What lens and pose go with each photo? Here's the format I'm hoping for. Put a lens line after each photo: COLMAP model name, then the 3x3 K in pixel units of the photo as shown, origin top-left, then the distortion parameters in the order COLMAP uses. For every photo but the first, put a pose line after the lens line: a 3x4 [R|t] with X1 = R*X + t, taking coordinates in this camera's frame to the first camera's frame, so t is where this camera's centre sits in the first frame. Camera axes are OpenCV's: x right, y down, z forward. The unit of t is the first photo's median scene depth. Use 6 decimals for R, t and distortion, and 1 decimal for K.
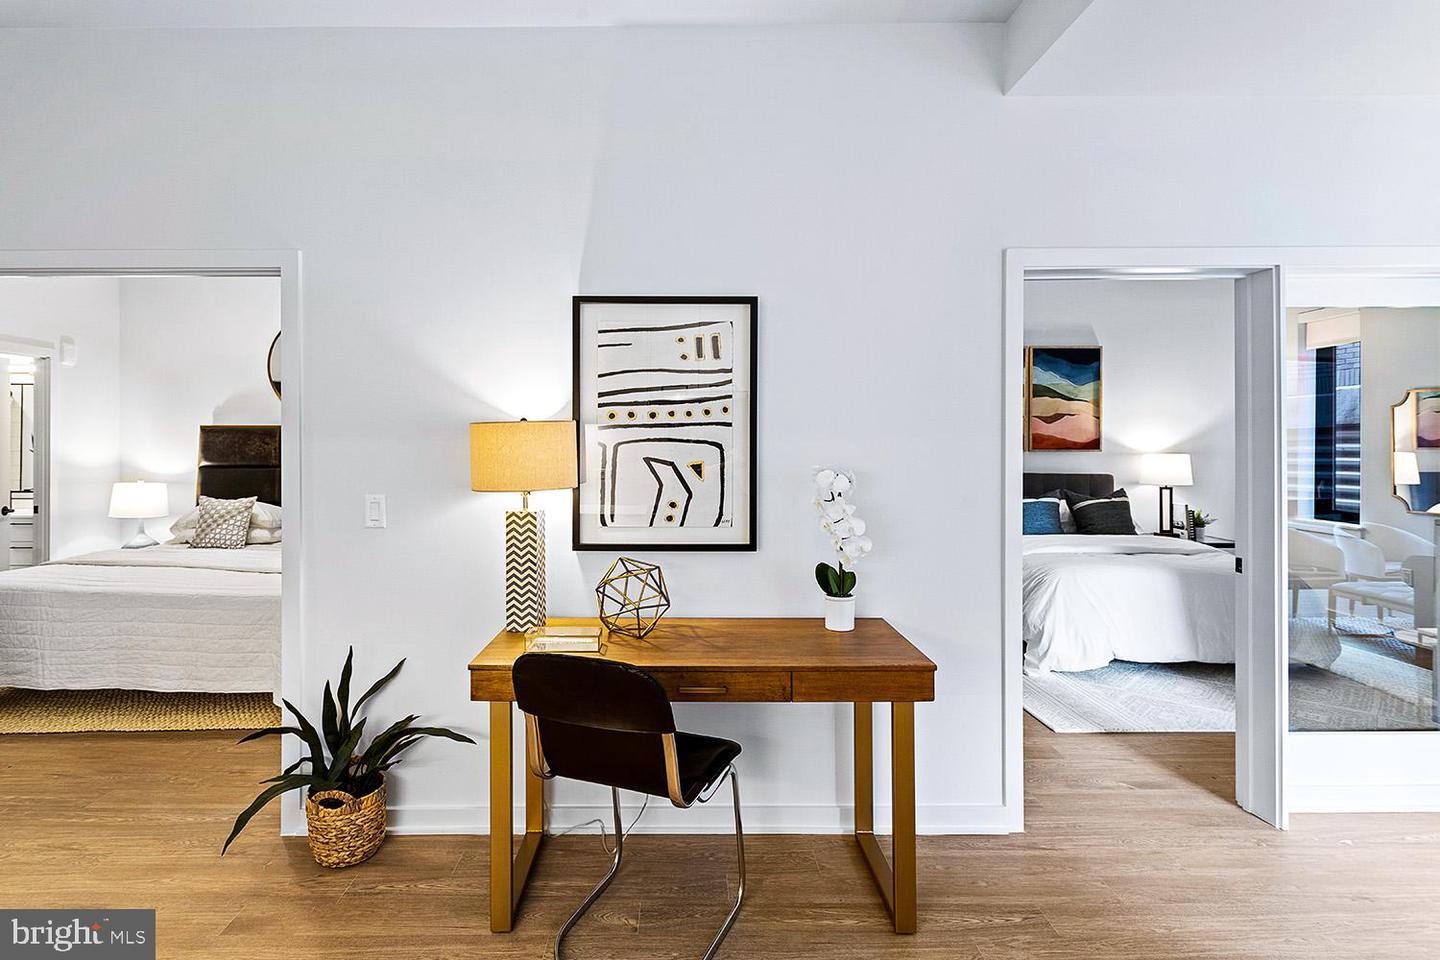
lens RADIAL K [[696.9, 0, 668.0], [0, 696.9, 447.6], [0, 0, 1]] dist [-0.000409, -0.000472]
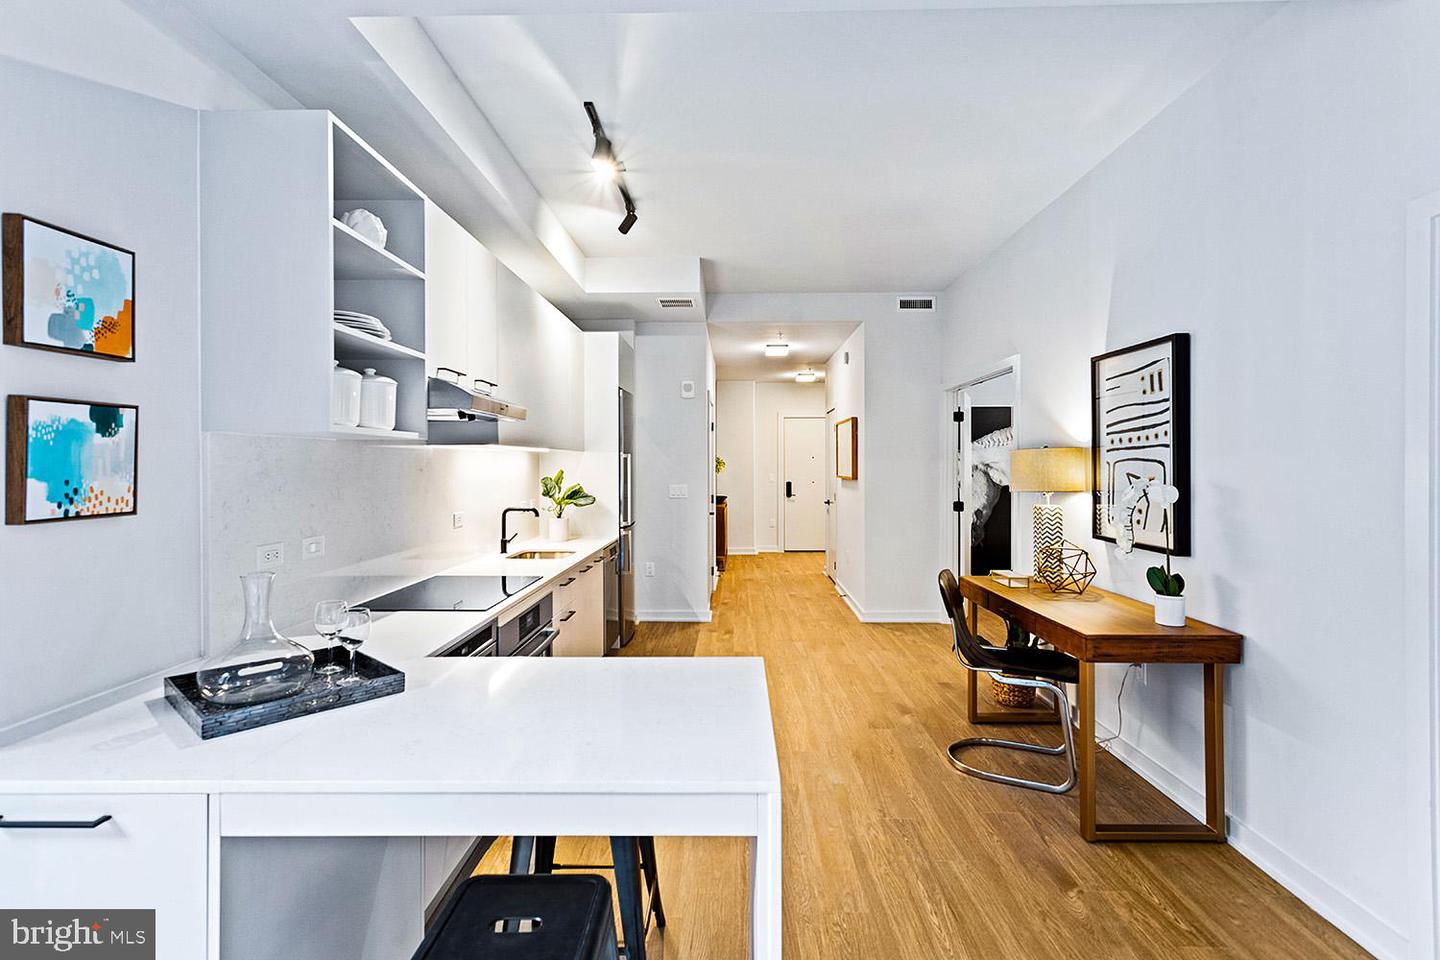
lens RADIAL K [[696.9, 0, 713.3], [0, 696.9, 450.3], [0, 0, 1]] dist [-0.000409, -0.000472]
pose [[-0.024203, -0.020378, -0.999499, 0.665592], [-0.005590, 0.999779, -0.020249, 0.001318], [0.999691, 0.005097, -0.024312, 0.139439]]
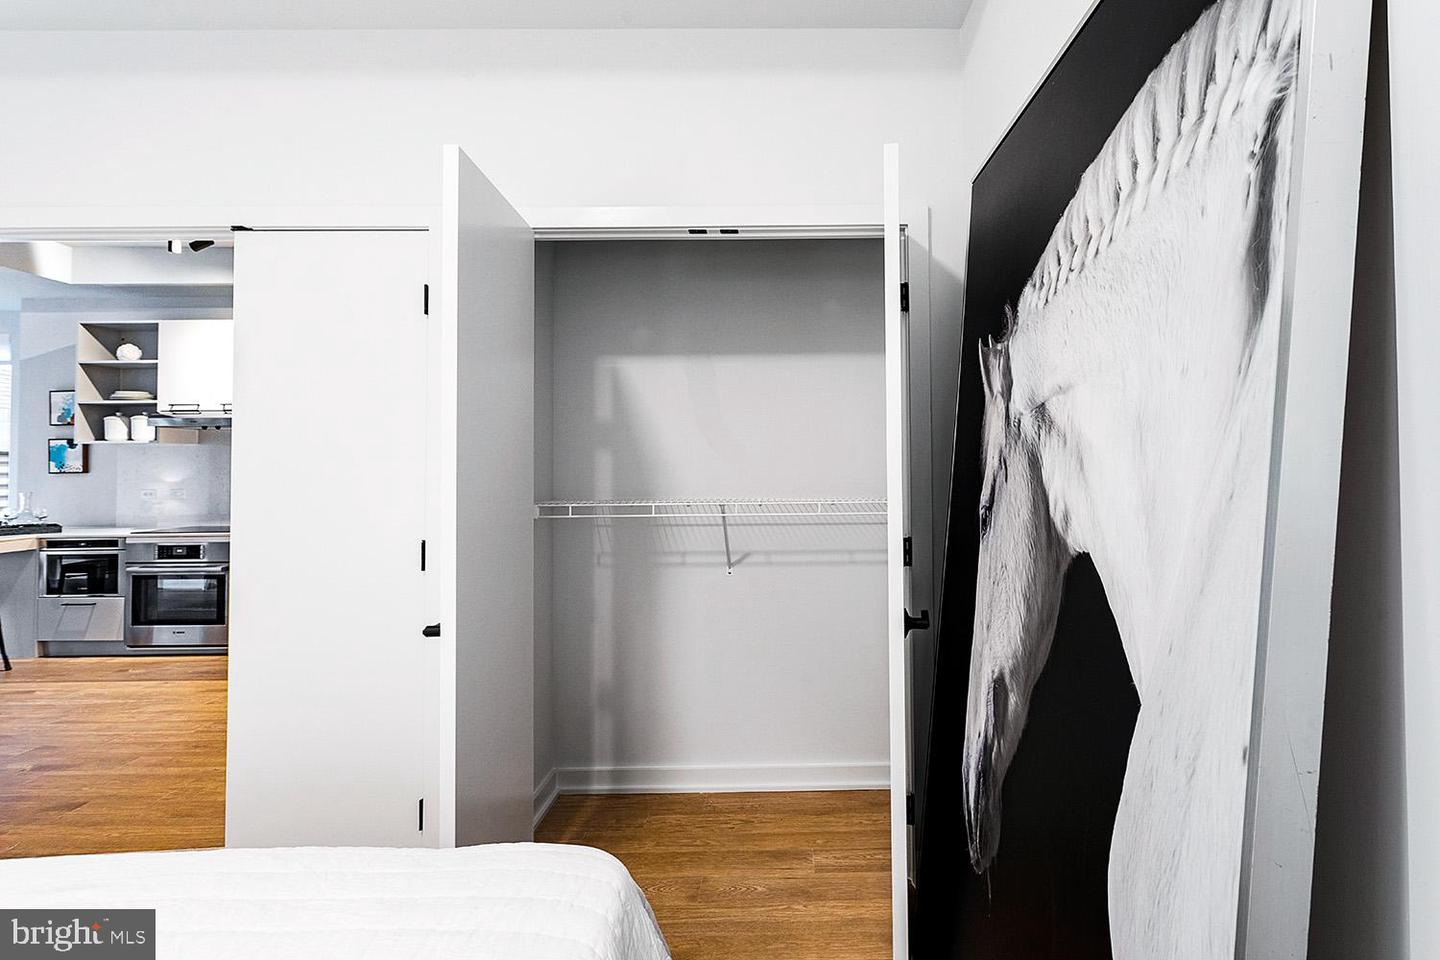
lens RADIAL K [[696.9, 0, 783.9], [0, 696.9, 454.4], [0, 0, 1]] dist [-0.000409, -0.000472]
pose [[-0.999963, 0.001907, -0.008398, -0.828097], [0.002049, 0.999853, -0.017009, 0.020147], [0.008364, -0.017026, -0.999820, 0.984588]]
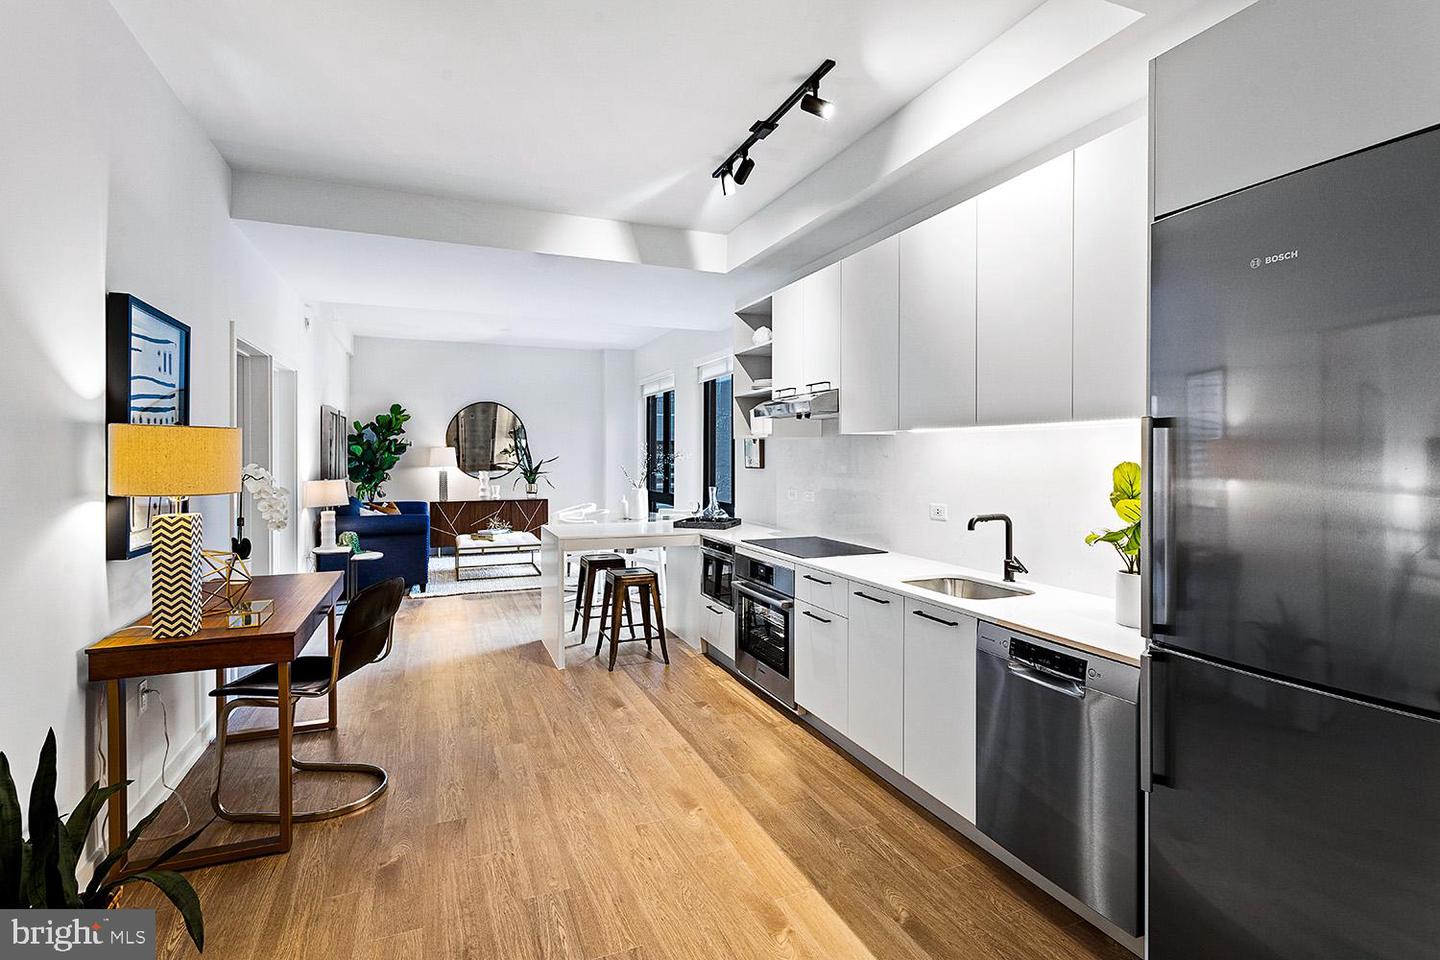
lens RADIAL K [[696.9, 0, 717.0], [0, 696.9, 459.8], [0, 0, 1]] dist [-0.000409, -0.000472]
pose [[-0.381783, -0.009801, 0.924200, -0.691500], [0.003774, 0.999919, 0.012163, 0.001293], [-0.924244, 0.008132, -0.381715, 0.318711]]
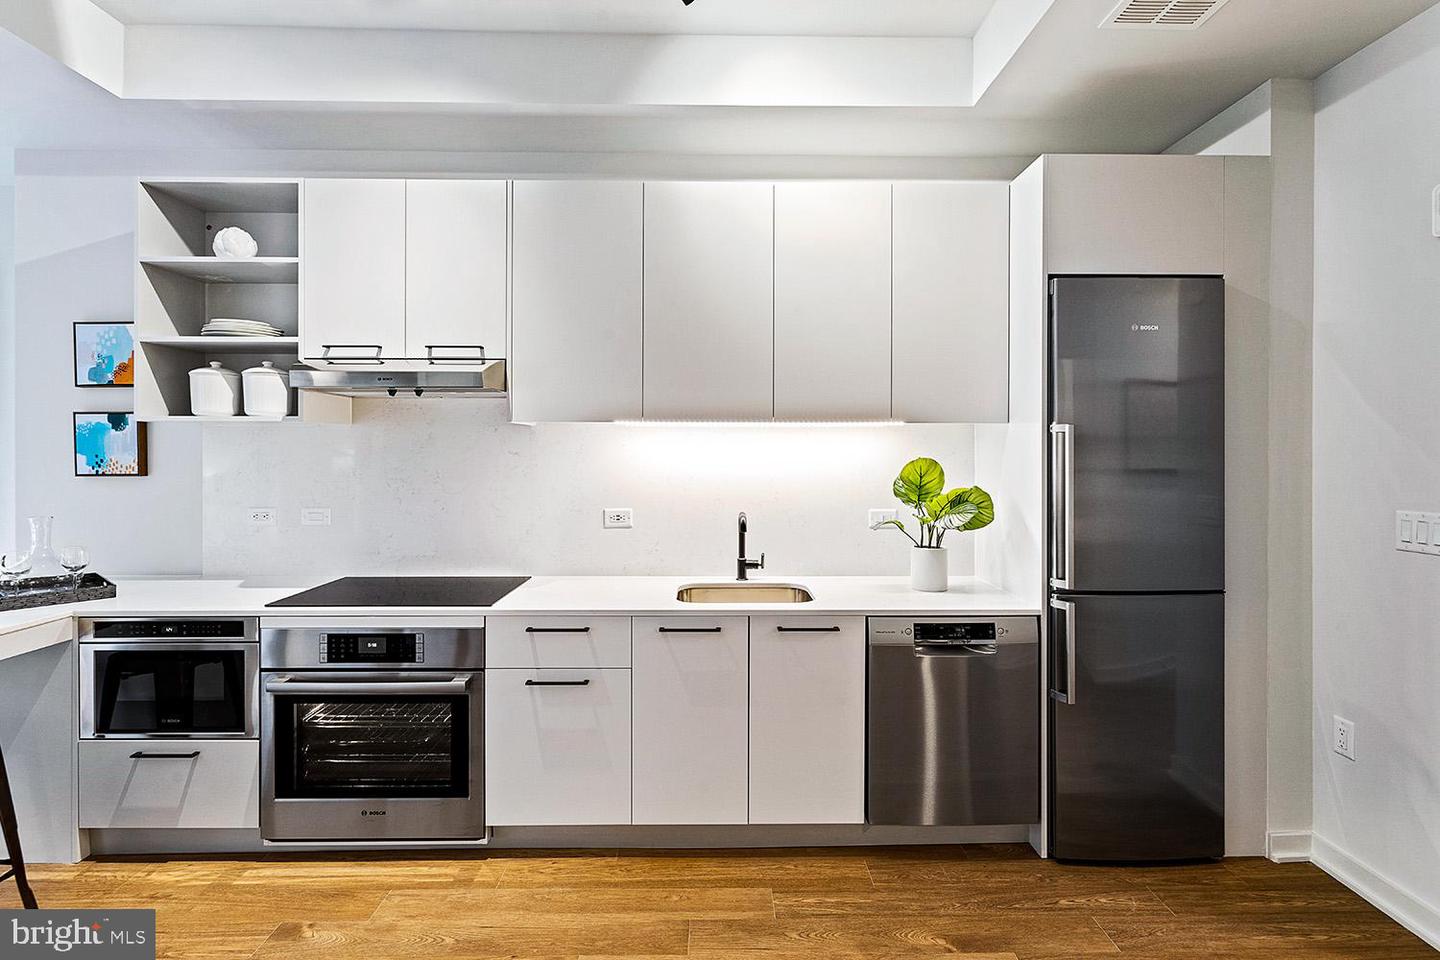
lens RADIAL K [[696.9, 0, 738.2], [0, 696.9, 449.9], [0, 0, 1]] dist [-0.000409, -0.000472]
pose [[-0.999801, -0.003509, -0.019641, -0.201050], [-0.003657, 0.999965, 0.007526, -0.000552], [0.019614, 0.007597, -0.999779, 0.453530]]
